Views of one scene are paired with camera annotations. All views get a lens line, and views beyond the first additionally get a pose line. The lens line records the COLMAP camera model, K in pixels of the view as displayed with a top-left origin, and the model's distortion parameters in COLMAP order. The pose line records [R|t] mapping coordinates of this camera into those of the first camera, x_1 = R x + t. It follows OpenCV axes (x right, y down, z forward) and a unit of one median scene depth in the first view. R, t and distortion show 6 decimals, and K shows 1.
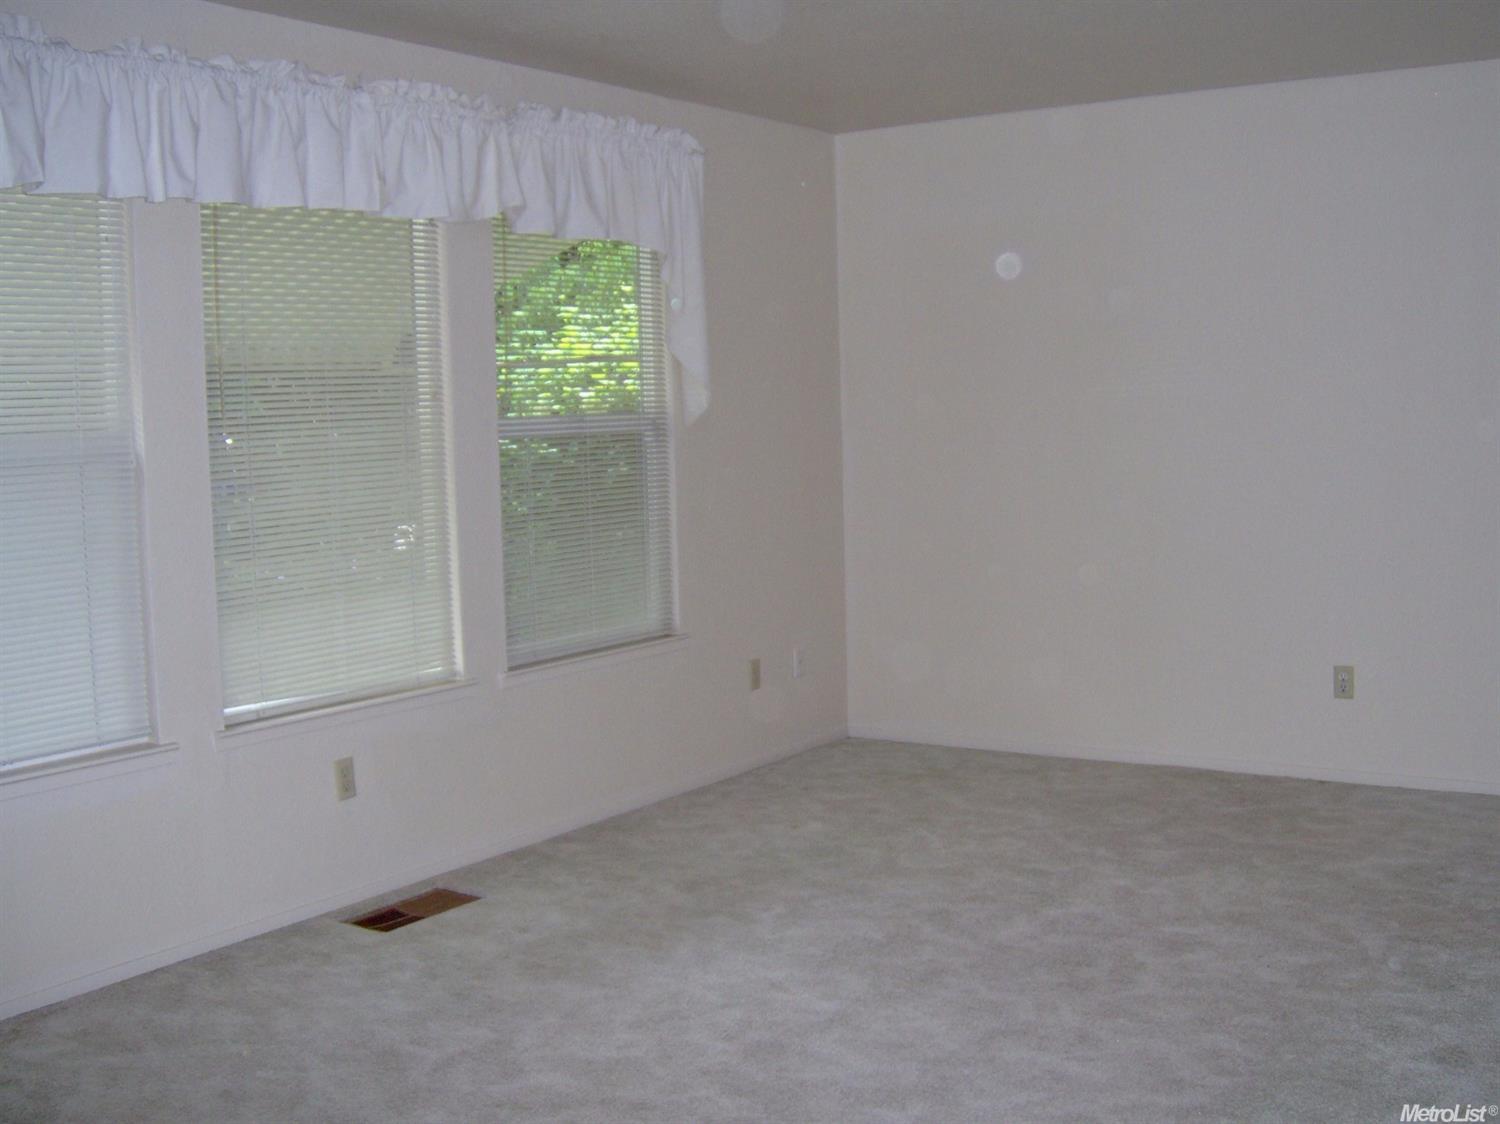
lens RADIAL K [[1735.1, 0, 750.0], [0, 1735.1, 562.0], [0, 0, 1]] dist [-0.183409, 0.183673]
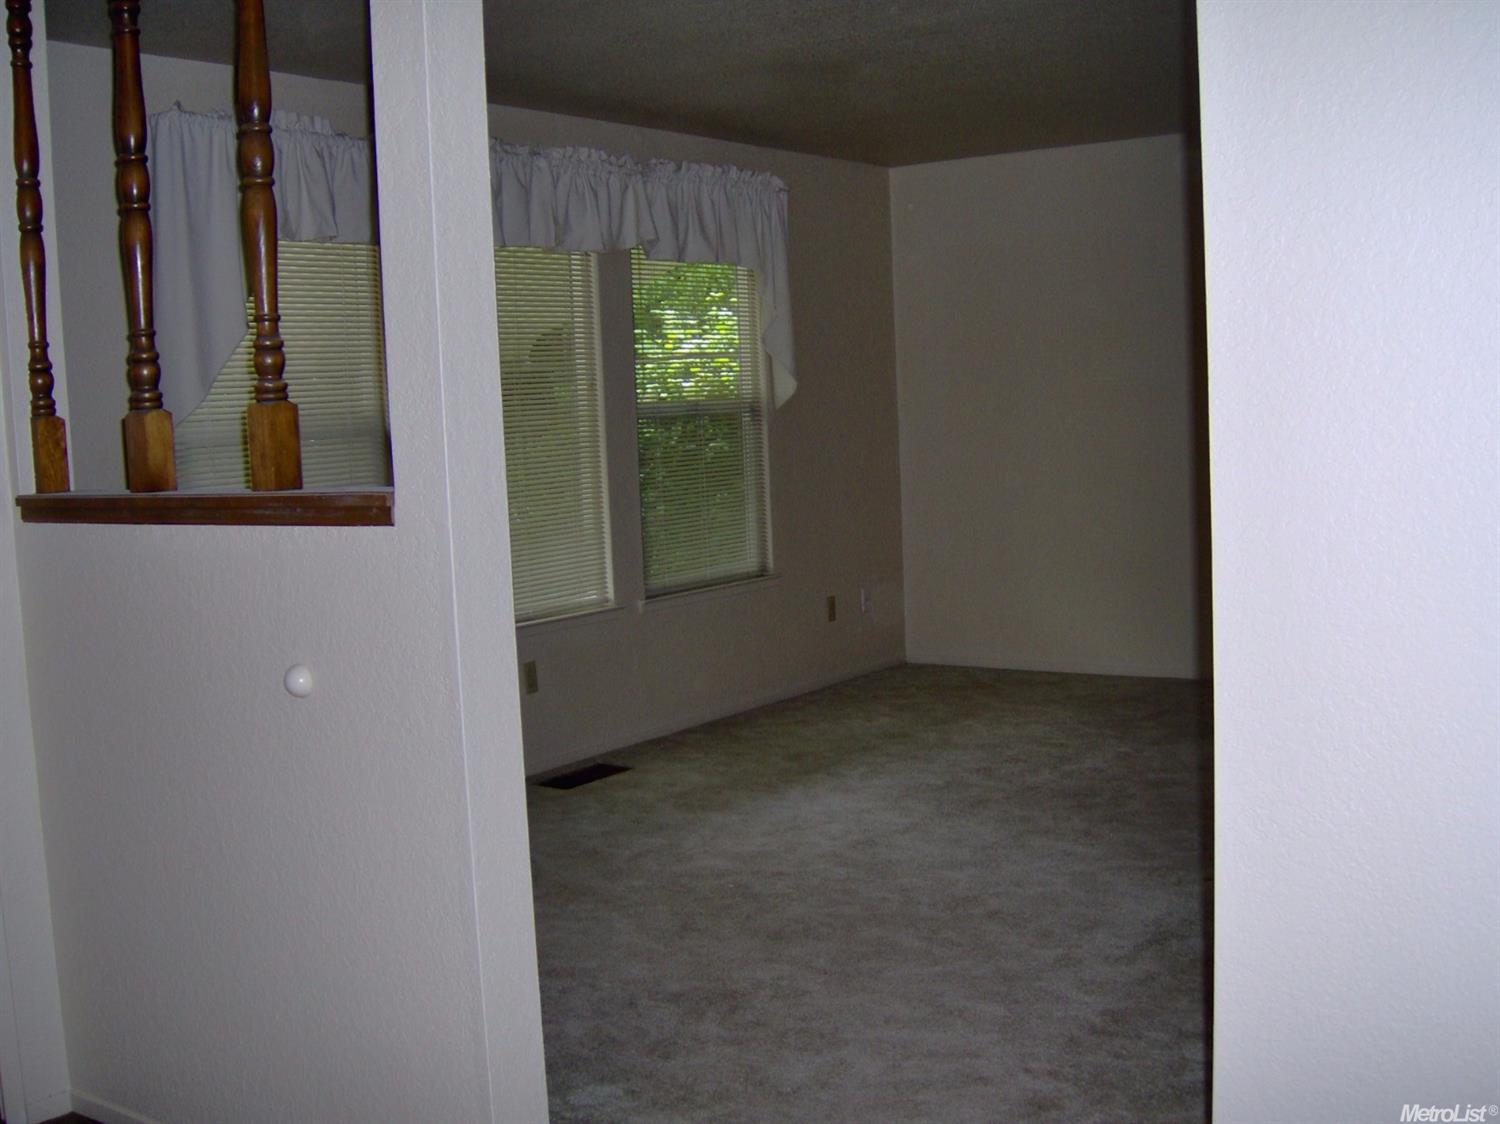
lens RADIAL K [[1735.1, 0, 750.0], [0, 1735.1, 562.0], [0, 0, 1]] dist [-0.183409, 0.183673]
pose [[0.999694, -0.011981, -0.021645, -0.037586], [0.012097, 0.999913, 0.005230, 0.032573], [0.021581, -0.005490, 0.999752, -0.319286]]
